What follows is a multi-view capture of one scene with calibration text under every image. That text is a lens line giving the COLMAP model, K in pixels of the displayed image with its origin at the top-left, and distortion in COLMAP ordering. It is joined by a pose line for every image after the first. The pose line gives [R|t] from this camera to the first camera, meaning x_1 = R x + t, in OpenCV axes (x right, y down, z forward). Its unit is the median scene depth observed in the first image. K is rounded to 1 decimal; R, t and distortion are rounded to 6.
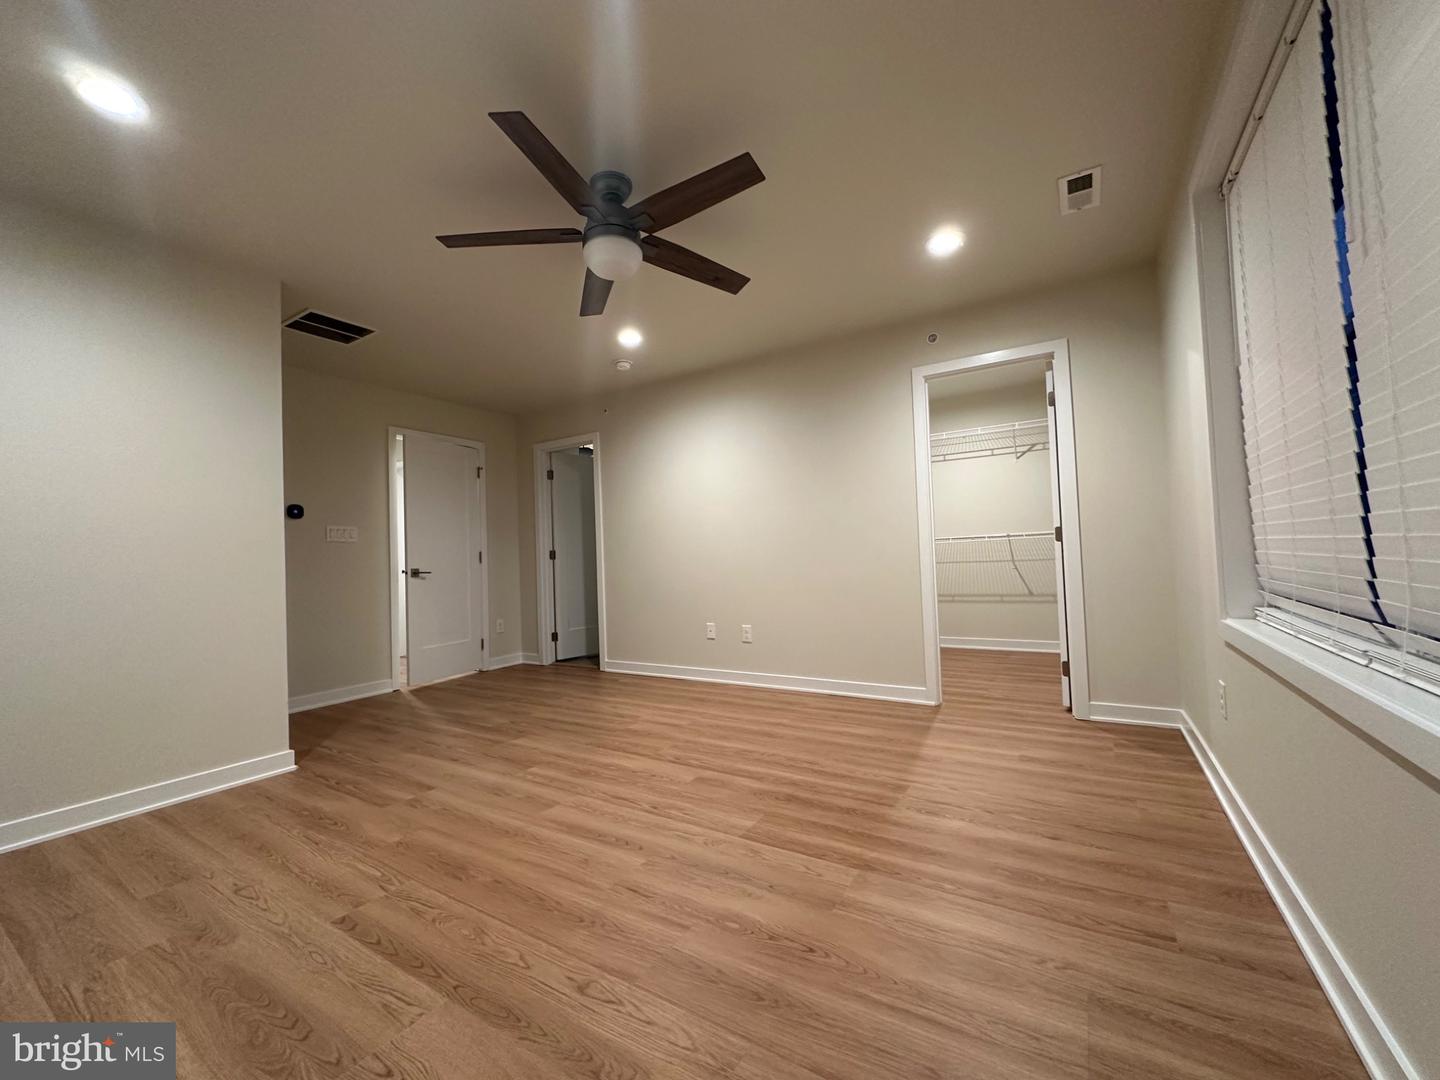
lens RADIAL K [[573.0, 0, 724.2], [0, 573.0, 542.5], [0, 0, 1]] dist [0.001043, 0.000642]
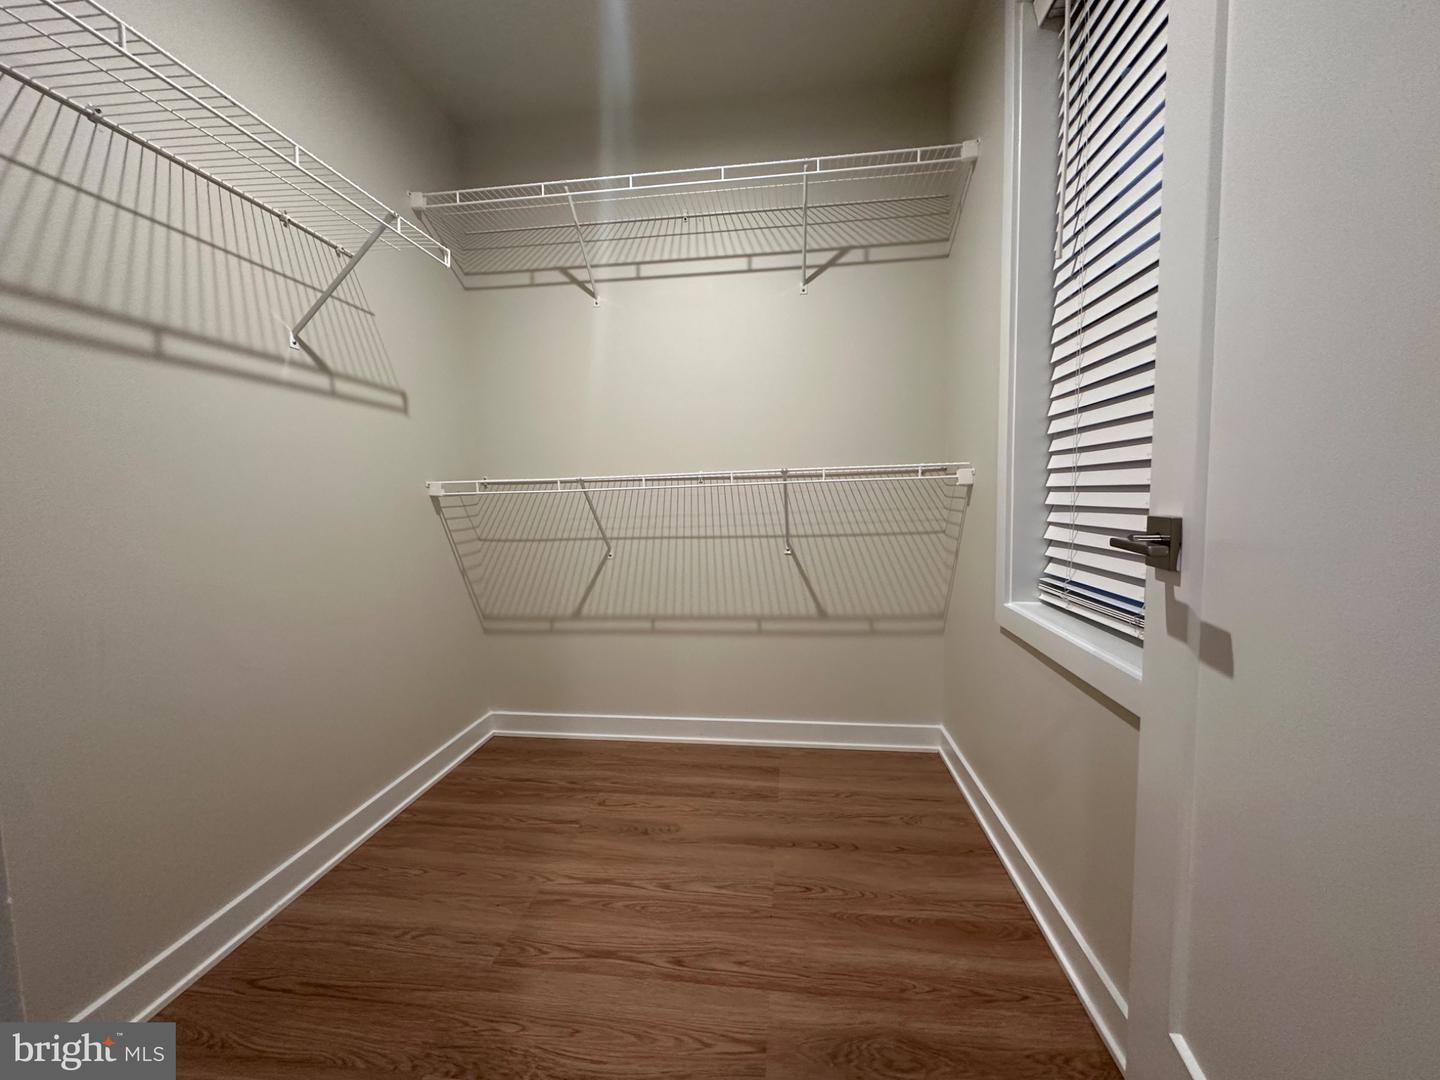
lens RADIAL K [[573.0, 0, 726.7], [0, 573.0, 538.2], [0, 0, 1]] dist [0.001043, 0.000642]
pose [[0.901872, -0.014183, 0.431770, 0.207925], [-0.025512, 0.995968, 0.086005, -0.001197], [-0.431249, -0.088581, 0.897874, 0.471175]]
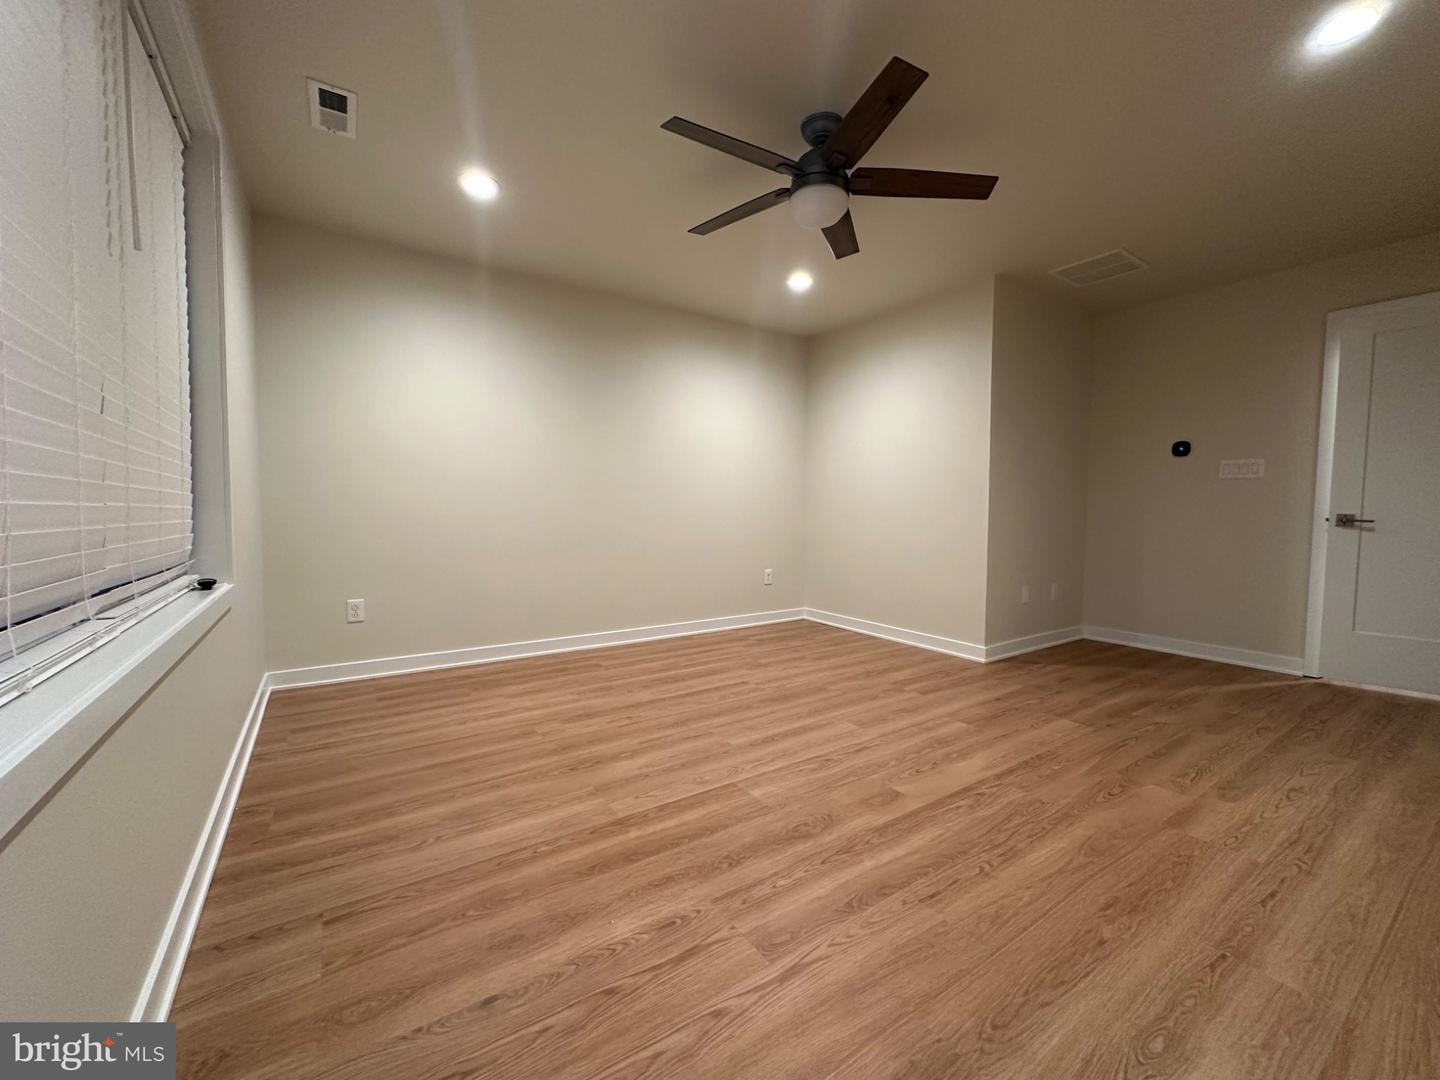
lens RADIAL K [[573.0, 0, 711.3], [0, 573.0, 538.5], [0, 0, 1]] dist [0.001043, 0.000642]
pose [[-0.416983, 0.077662, -0.905590, 0.891356], [0.030988, 0.996978, 0.071231, 0.006748], [0.908386, 0.001639, -0.418129, 1.327629]]
